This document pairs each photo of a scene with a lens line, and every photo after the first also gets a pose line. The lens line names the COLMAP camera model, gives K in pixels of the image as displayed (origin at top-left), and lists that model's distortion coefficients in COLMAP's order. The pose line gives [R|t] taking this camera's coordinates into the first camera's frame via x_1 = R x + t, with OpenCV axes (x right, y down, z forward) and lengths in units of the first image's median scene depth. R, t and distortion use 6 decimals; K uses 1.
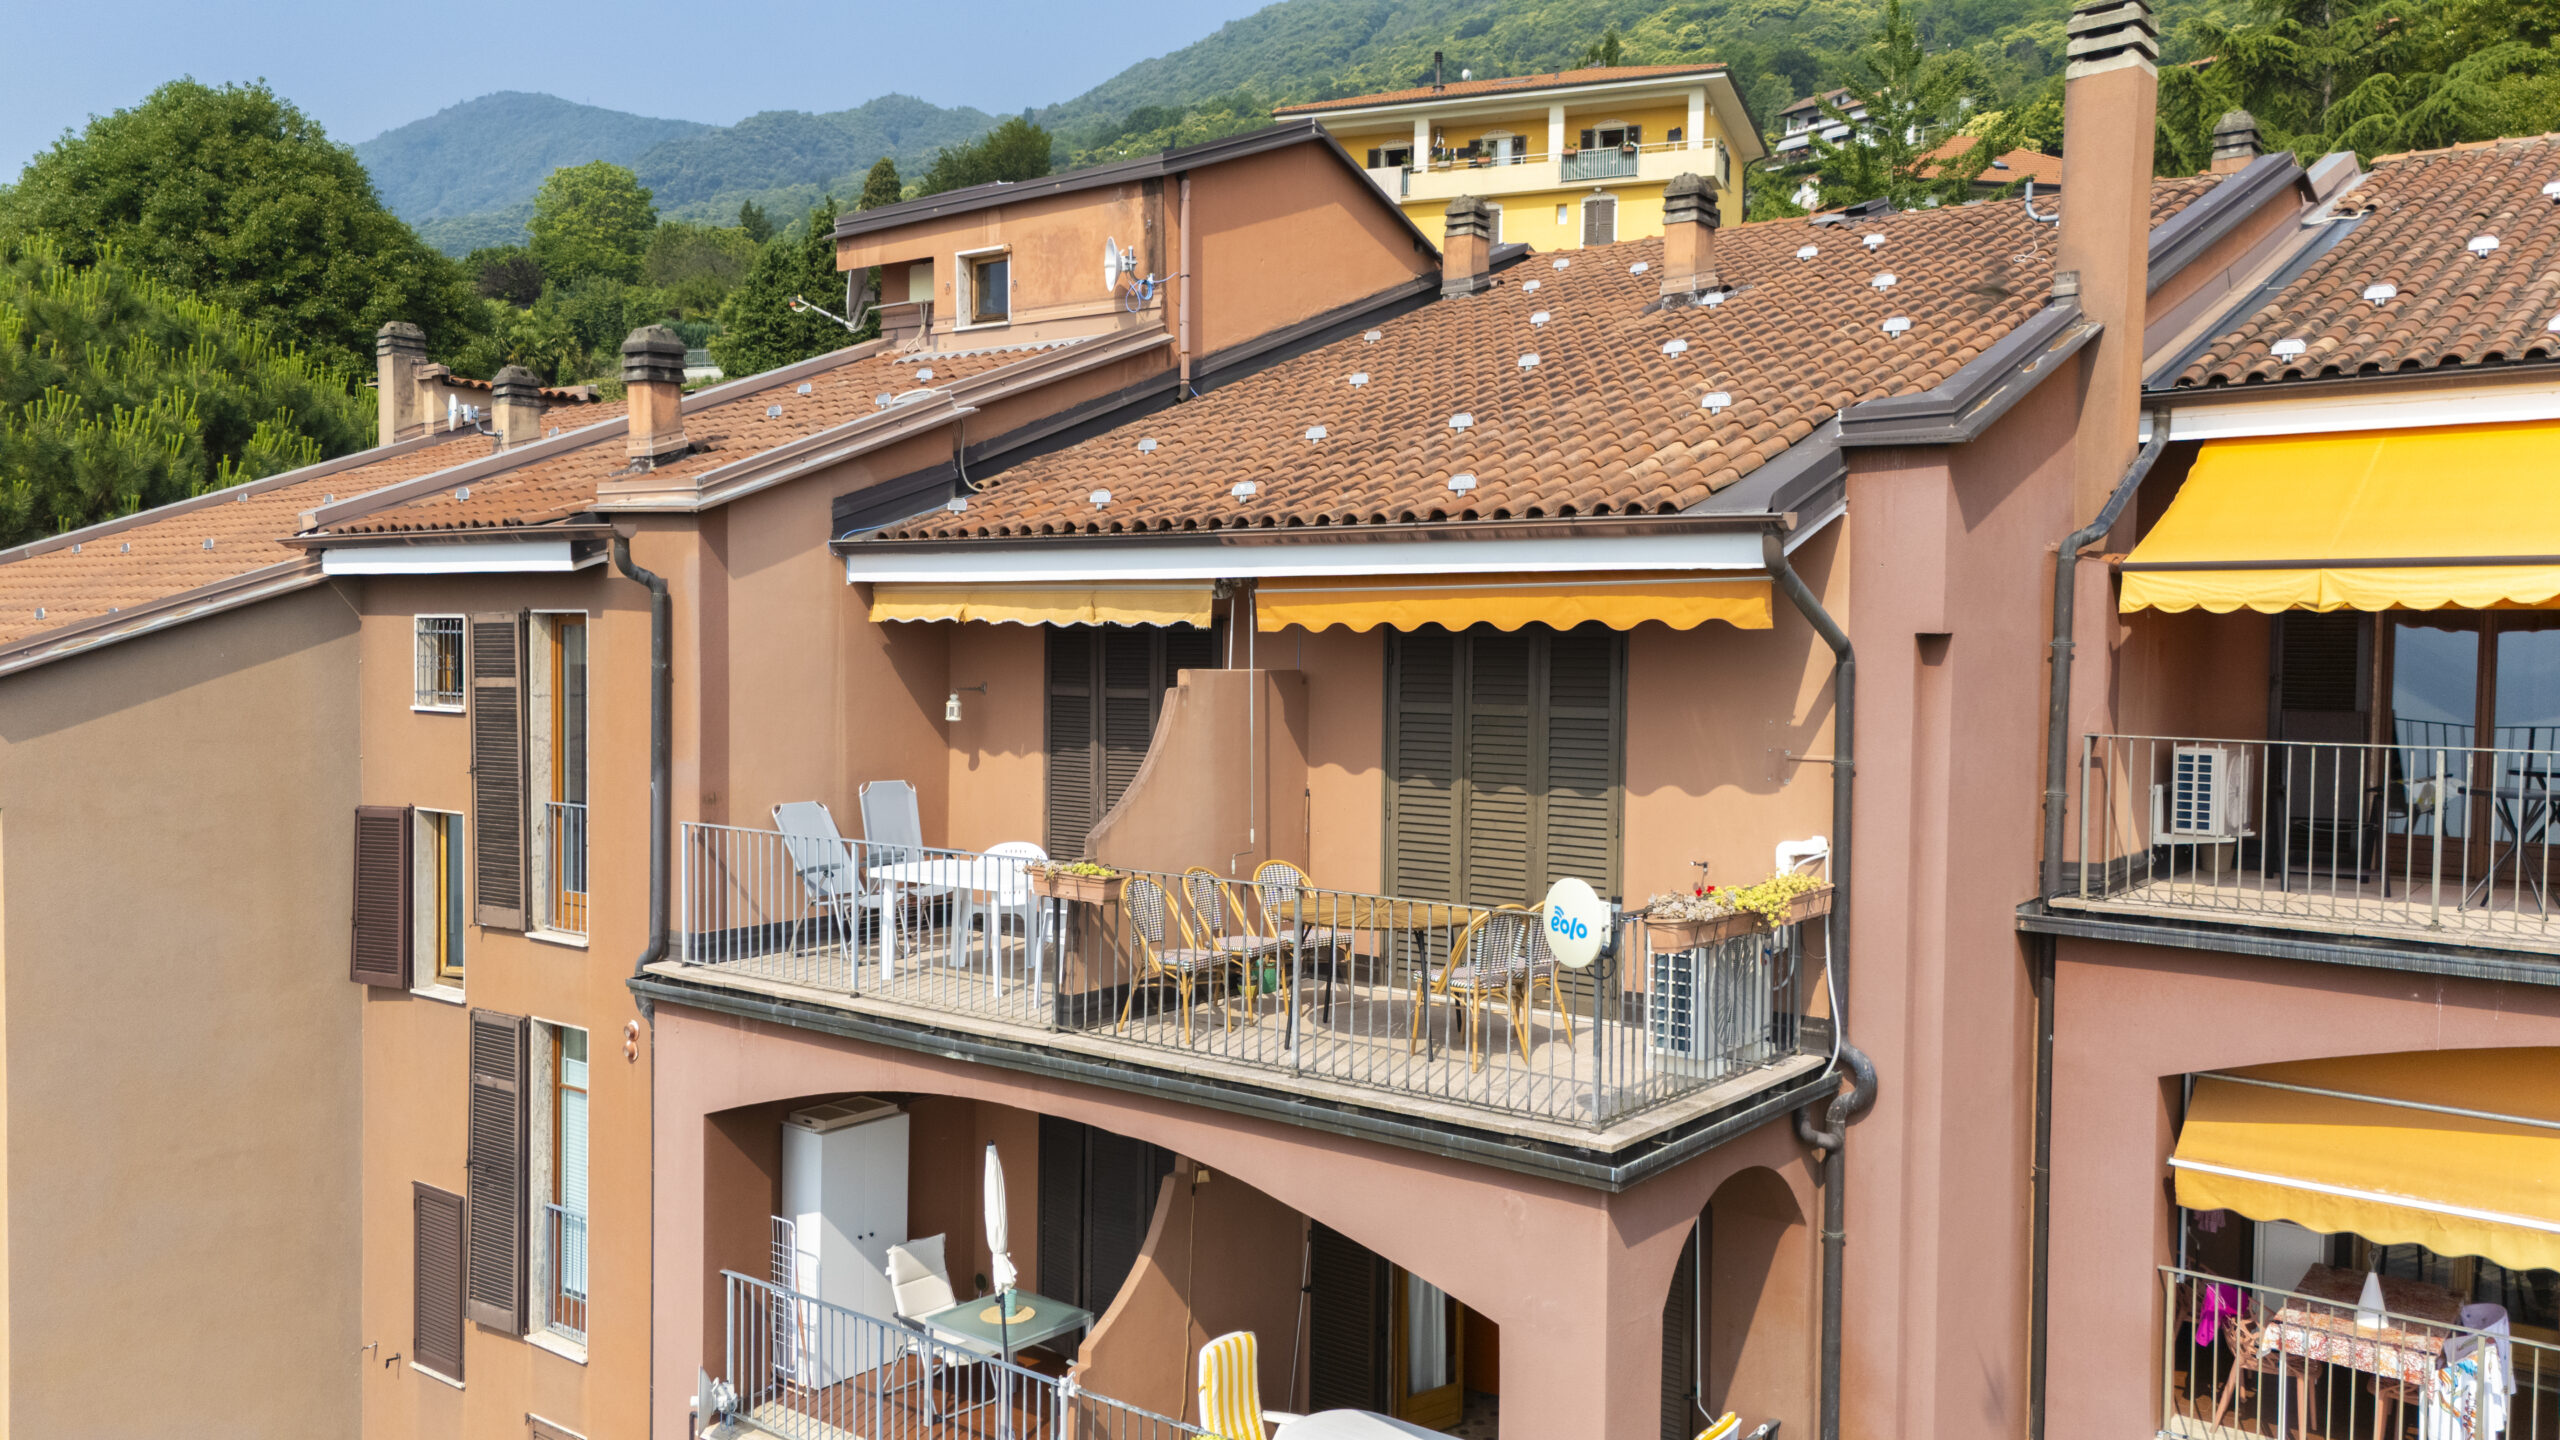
lens RADIAL K [[1812.1, 0, 1279.6], [0, 1812.1, 721.2], [0, 0, 1]] dist [-0.000386, 0.000123]
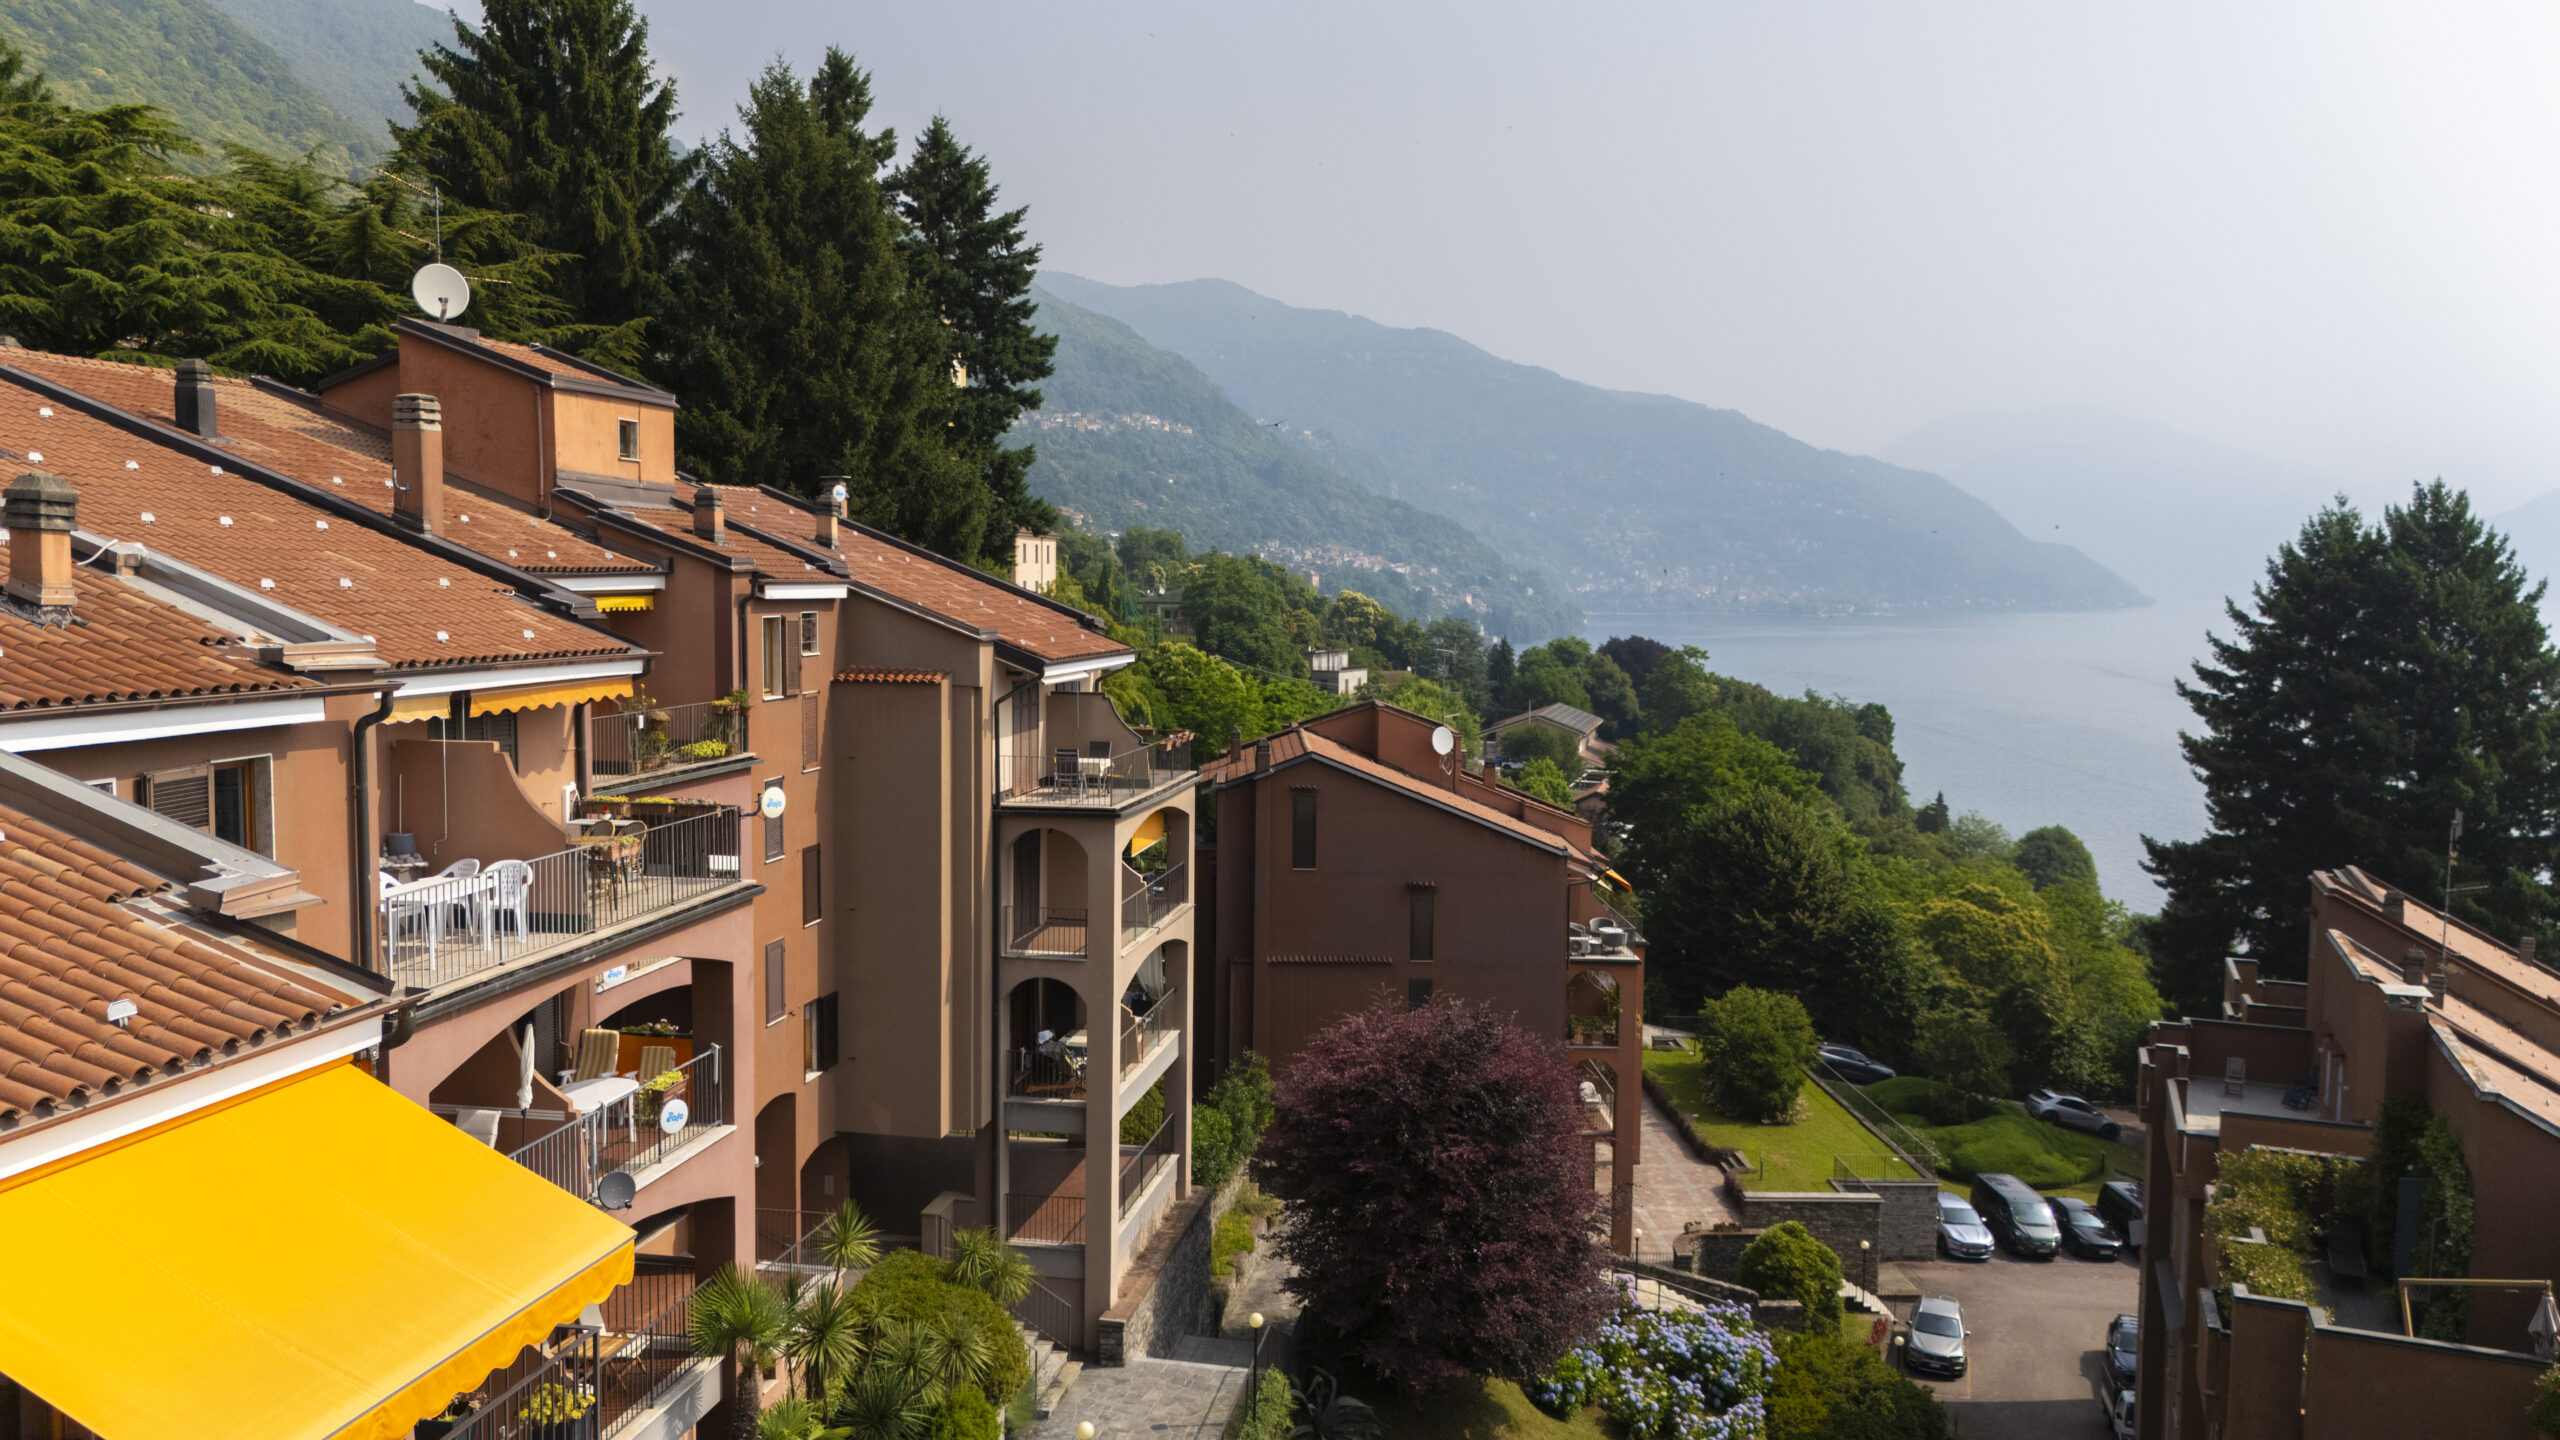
lens RADIAL K [[1812.1, 0, 1279.6], [0, 1812.1, 717.8], [0, 0, 1]] dist [-0.000386, 0.000123]
pose [[-0.487991, -0.085081, 0.868692, -1.953559], [0.011458, 0.994528, 0.103842, -0.227062], [-0.872774, 0.060628, -0.484345, 1.179797]]
